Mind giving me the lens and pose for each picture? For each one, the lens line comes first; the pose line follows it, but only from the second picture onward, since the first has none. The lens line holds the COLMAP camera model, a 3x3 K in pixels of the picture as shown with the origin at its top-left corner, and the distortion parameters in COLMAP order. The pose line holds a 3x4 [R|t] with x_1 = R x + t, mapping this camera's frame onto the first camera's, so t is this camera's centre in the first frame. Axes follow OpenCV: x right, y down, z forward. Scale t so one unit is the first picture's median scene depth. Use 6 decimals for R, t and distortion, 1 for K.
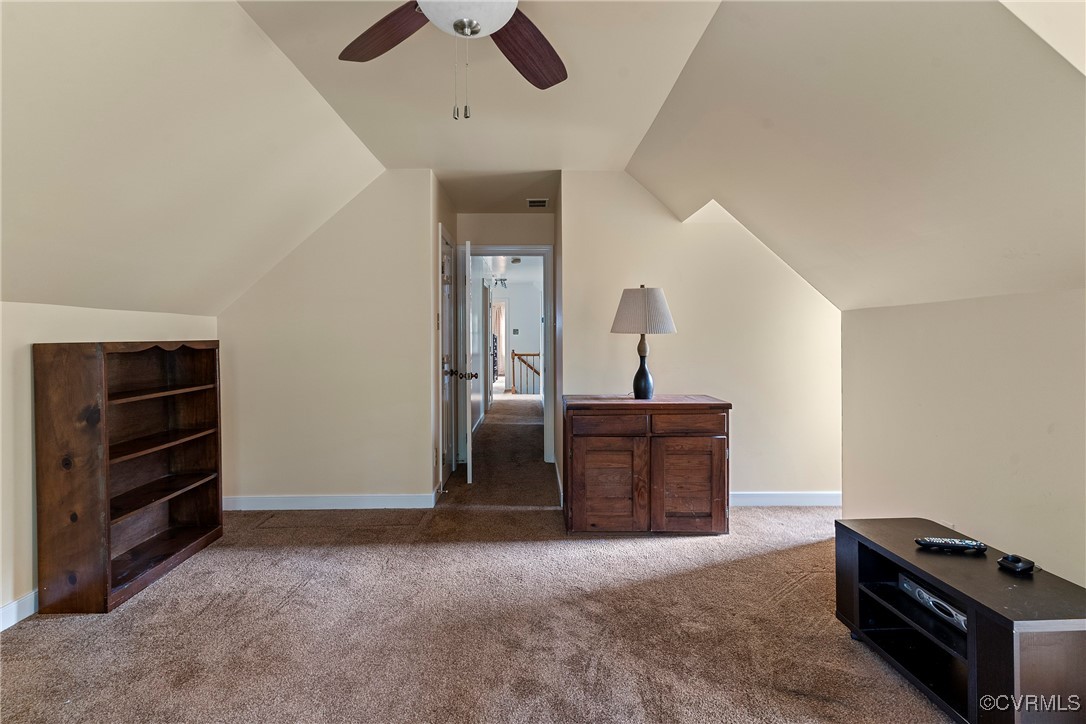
lens RADIAL K [[523.2, 0, 541.3], [0, 523.2, 337.2], [0, 0, 1]] dist [0.001028, 0.000087]
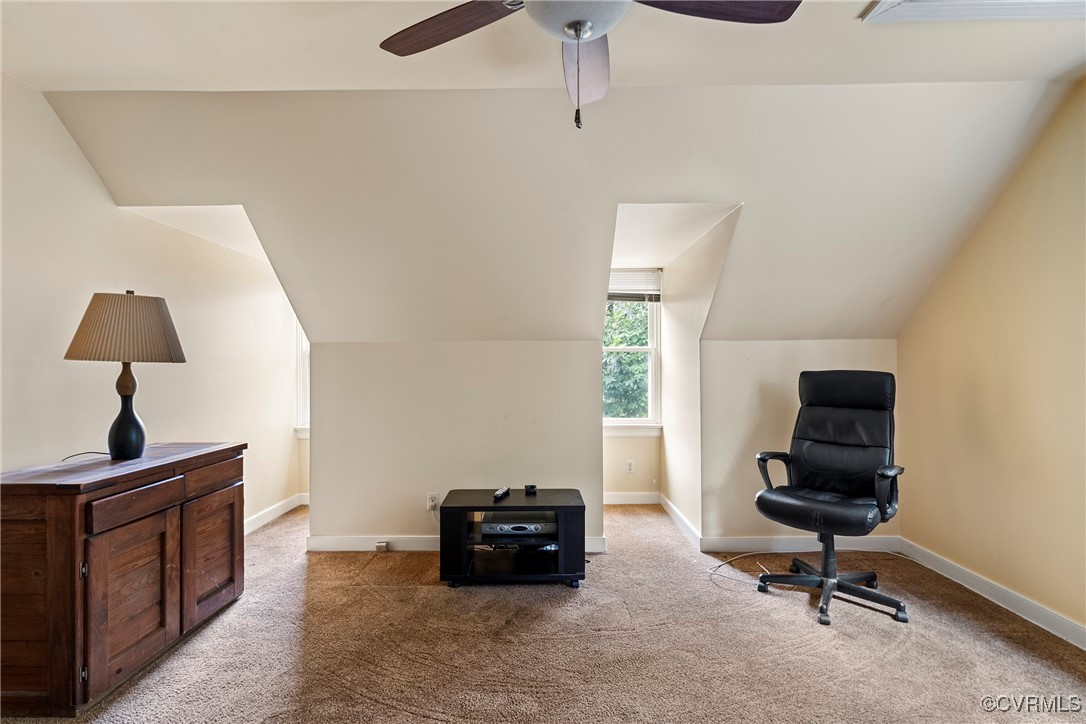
lens RADIAL K [[517.7, 0, 543.0], [0, 517.7, 362.0], [0, 0, 1]] dist [-0.000259, -0.000202]
pose [[0.030881, 0.011305, 0.999459, -0.495757], [-0.002287, 0.999934, -0.011239, -0.000525], [-0.999520, -0.001939, 0.030905, 0.476426]]
